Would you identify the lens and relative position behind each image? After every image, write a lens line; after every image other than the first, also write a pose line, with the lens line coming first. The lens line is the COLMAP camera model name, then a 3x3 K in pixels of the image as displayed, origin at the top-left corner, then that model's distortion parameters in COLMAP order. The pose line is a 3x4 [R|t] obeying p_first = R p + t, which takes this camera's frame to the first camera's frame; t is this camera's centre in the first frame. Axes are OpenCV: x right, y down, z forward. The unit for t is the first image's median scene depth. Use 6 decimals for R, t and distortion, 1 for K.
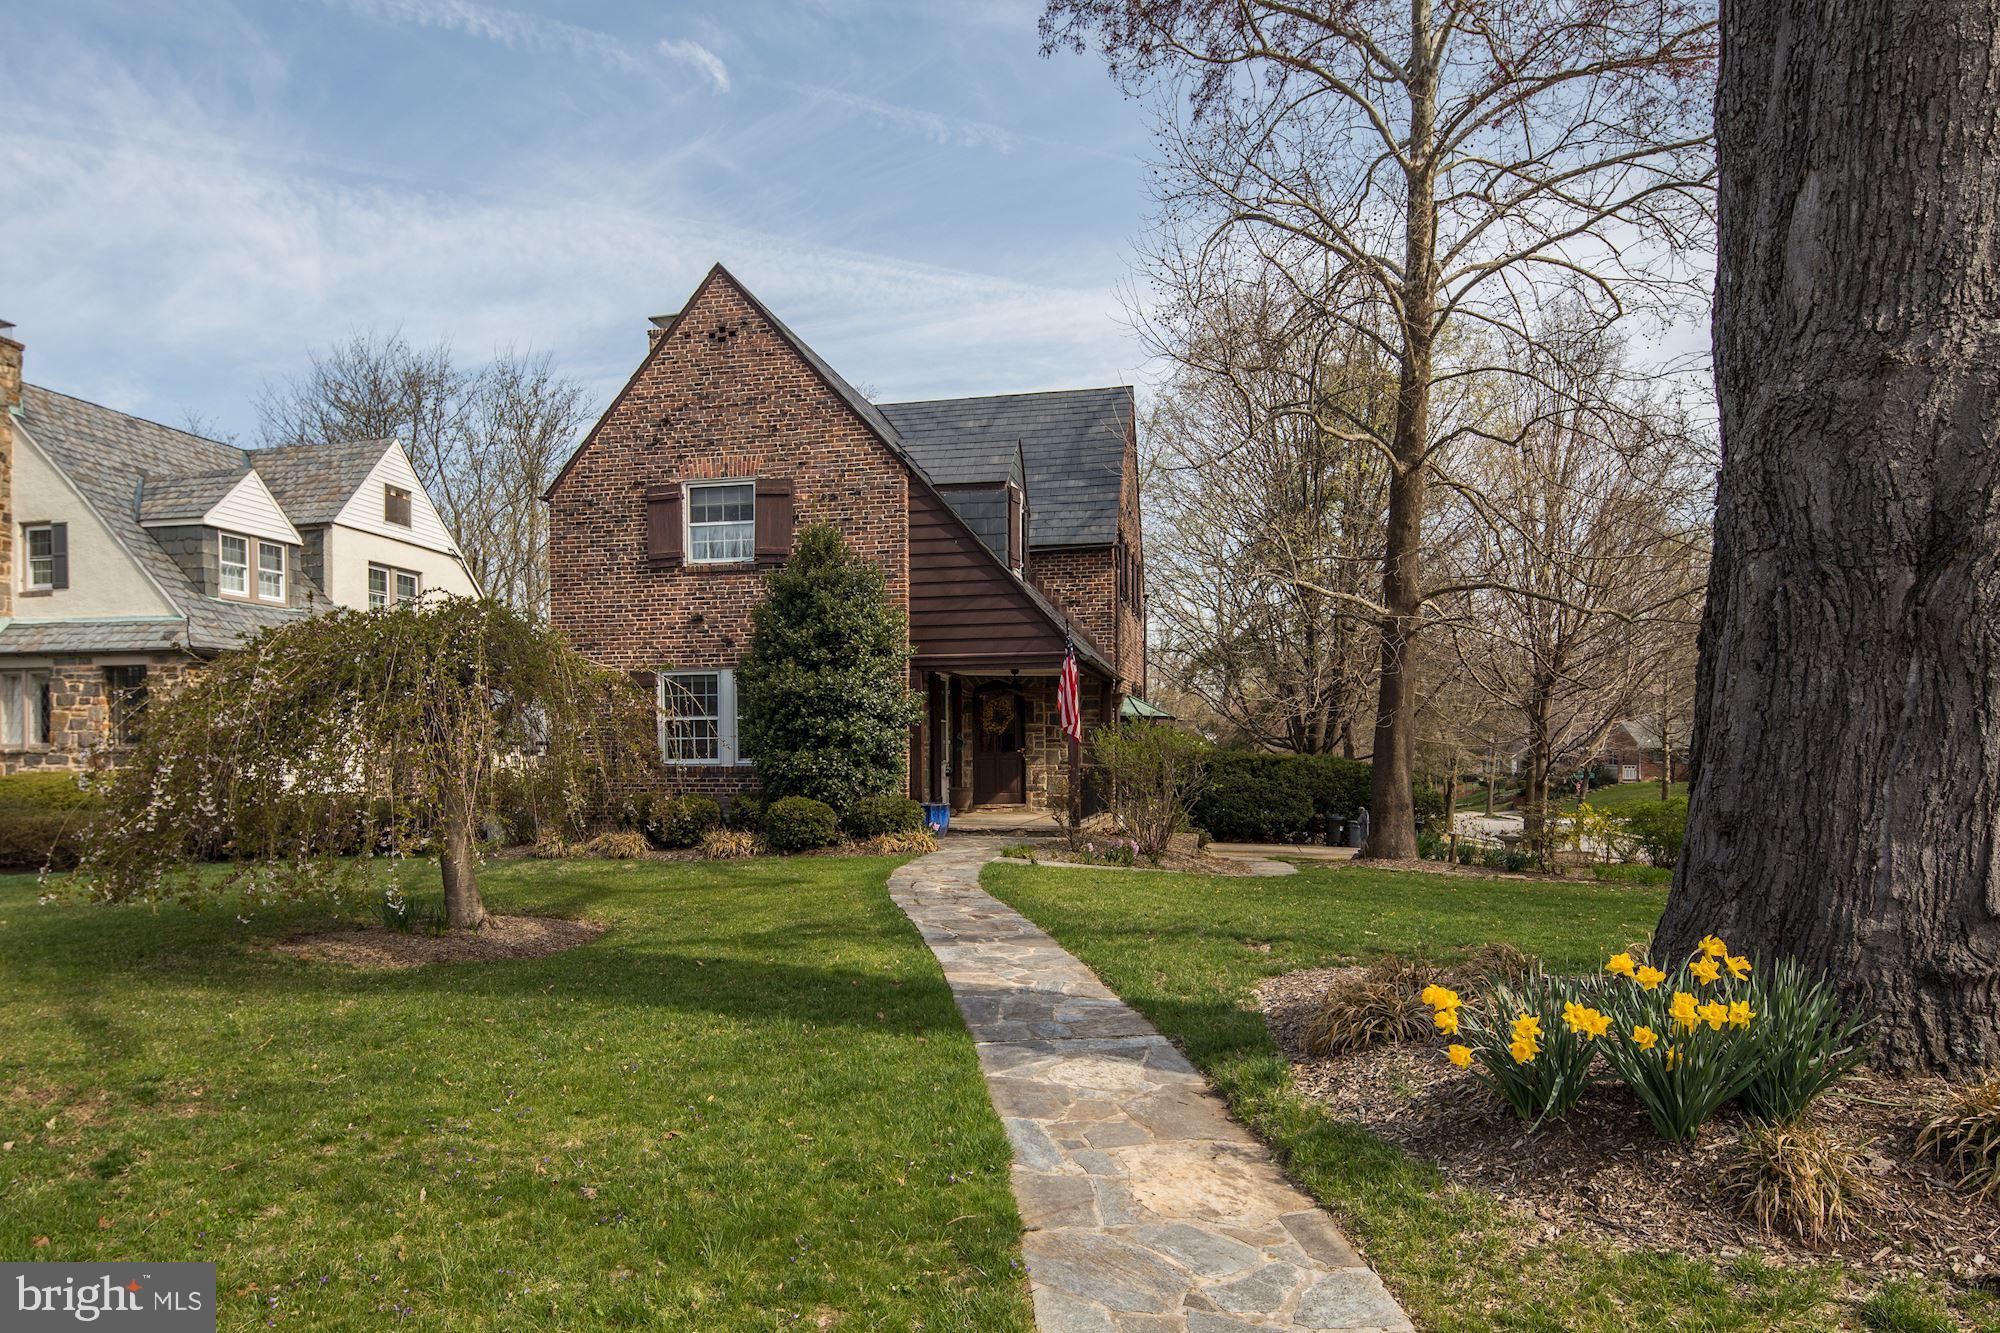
lens RADIAL K [[1220.4, 0, 950.8], [0, 1220.4, 765.9], [0, 0, 1]] dist [0.004181, -0.000501]
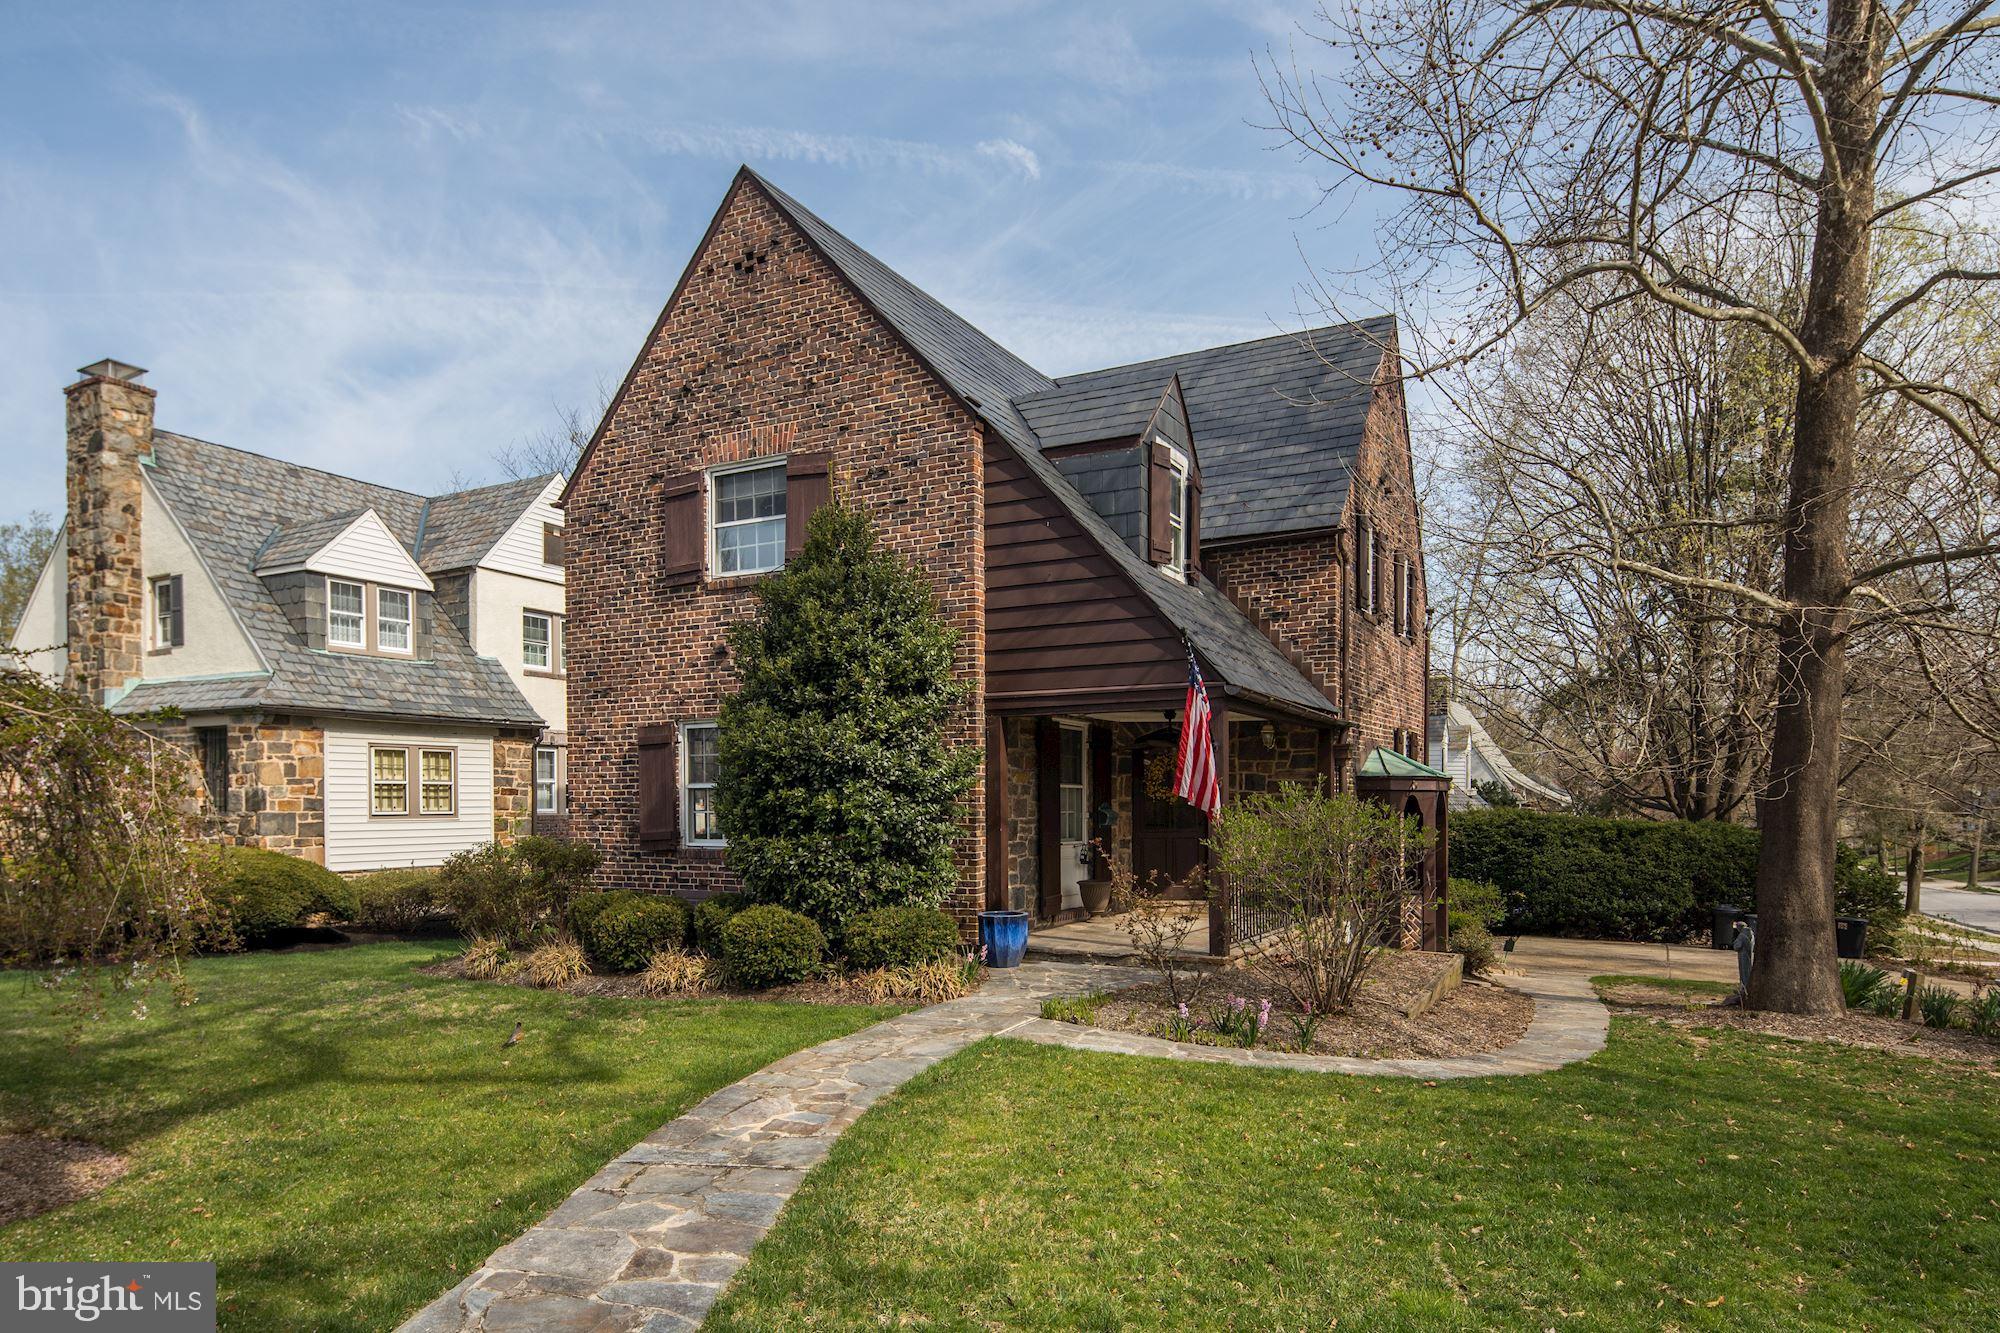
lens RADIAL K [[1200.2, 0, 981.3], [0, 1200.2, 821.2], [0, 0, 1]] dist [0.006149, -0.003603]
pose [[0.962835, 0.006034, -0.270025, 0.132343], [-0.004557, 0.999971, 0.006097, -0.020759], [0.270054, -0.004640, 0.962834, 0.312153]]
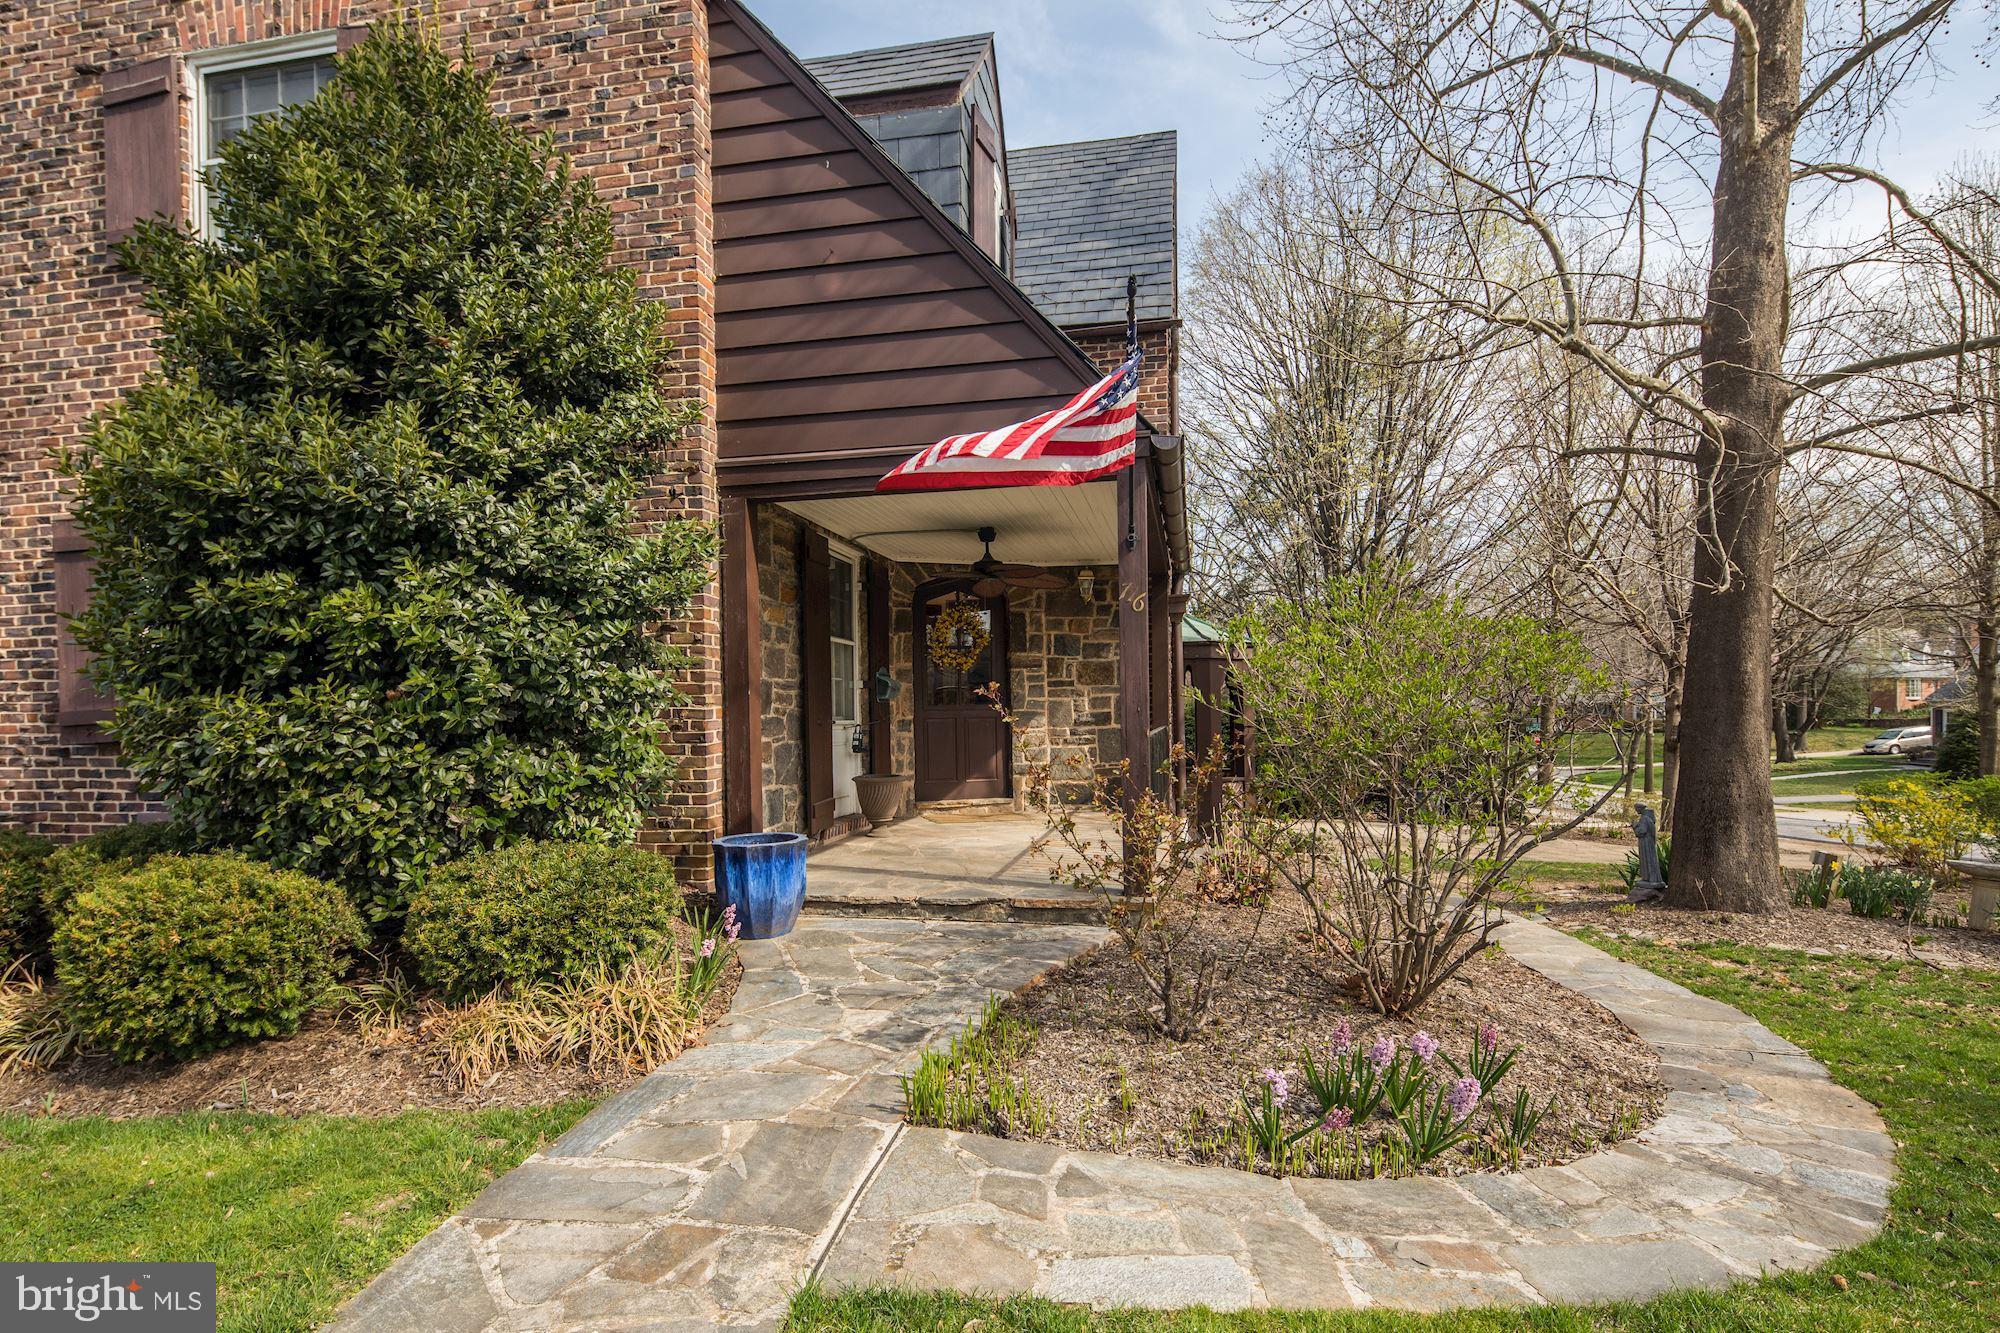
lens RADIAL K [[966.2, 0, 993.5], [0, 966.2, 725.9], [0, 0, 1]] dist [0.005391, -0.005067]
pose [[0.999262, -0.007544, 0.037656, 0.039493], [0.007410, 0.999966, 0.003697, -0.003449], [-0.037683, -0.003415, 0.999284, 0.610896]]
